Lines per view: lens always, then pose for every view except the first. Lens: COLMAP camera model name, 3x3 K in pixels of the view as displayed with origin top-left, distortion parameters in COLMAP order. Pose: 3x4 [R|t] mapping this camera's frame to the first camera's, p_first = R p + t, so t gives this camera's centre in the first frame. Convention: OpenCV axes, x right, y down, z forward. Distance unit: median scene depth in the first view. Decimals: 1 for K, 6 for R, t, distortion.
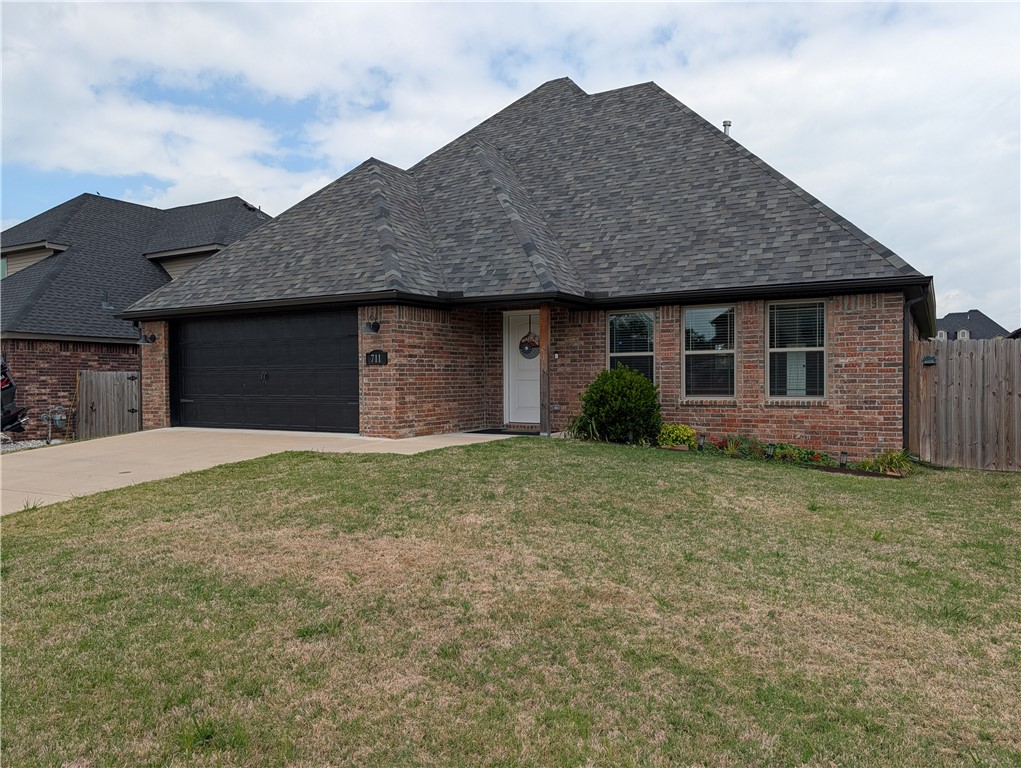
lens RADIAL K [[735.8, 0, 519.7], [0, 735.8, 388.8], [0, 0, 1]] dist [0.035036, -0.037947]
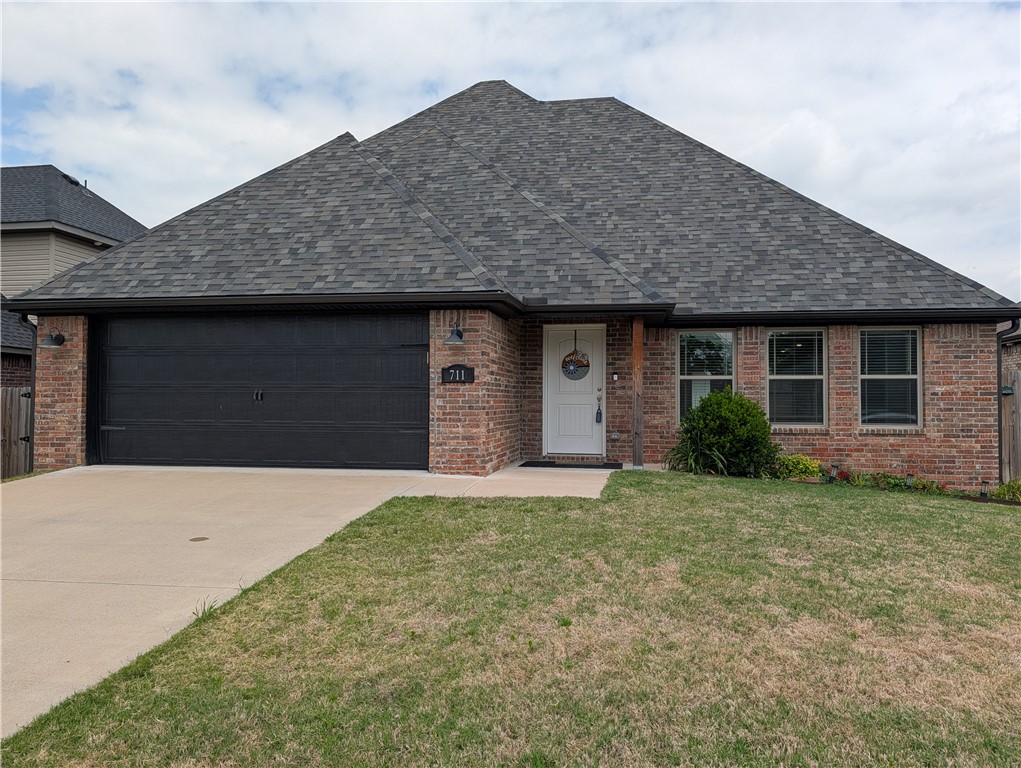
lens RADIAL K [[735.8, 0, 509.6], [0, 735.8, 378.6], [0, 0, 1]] dist [0.035036, -0.037947]
pose [[0.939457, 0.023379, 0.341869, -0.410599], [-0.007045, 0.998777, -0.048943, 0.001084], [-0.342595, 0.043571, 0.938472, 0.234335]]
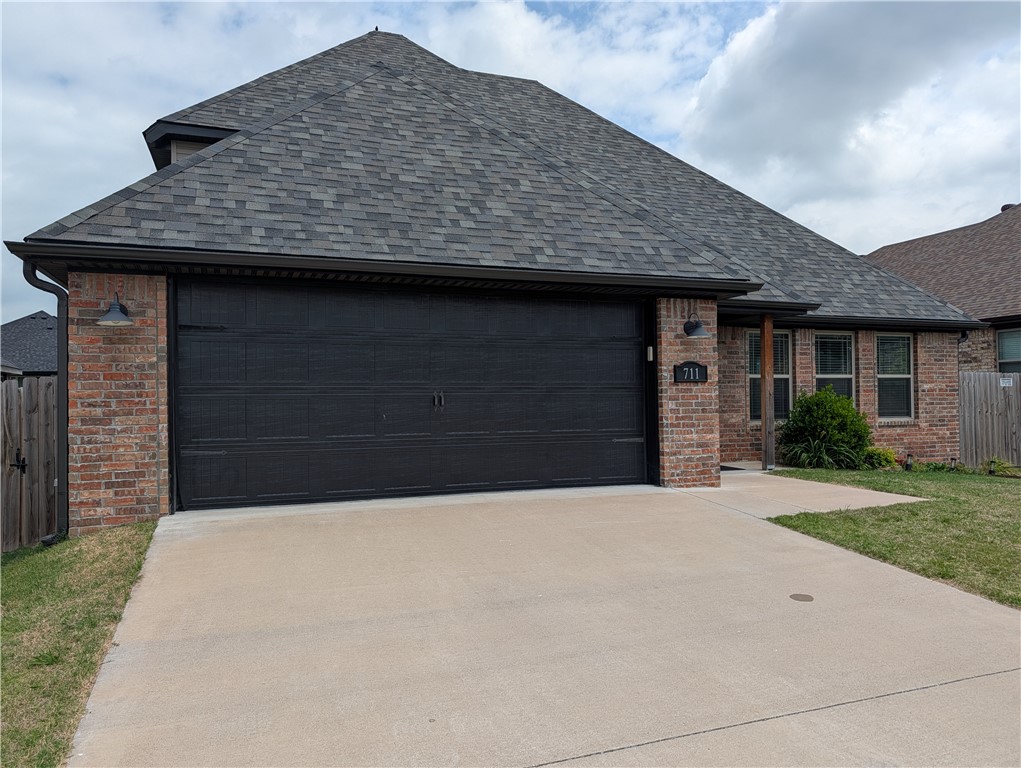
lens RADIAL K [[735.8, 0, 501.2], [0, 735.8, 385.5], [0, 0, 1]] dist [0.035036, -0.037947]
pose [[0.645192, 0.014683, 0.763880, -0.838244], [0.013934, 0.999423, -0.030979, -0.010927], [-0.763894, 0.030631, 0.644615, 0.683406]]
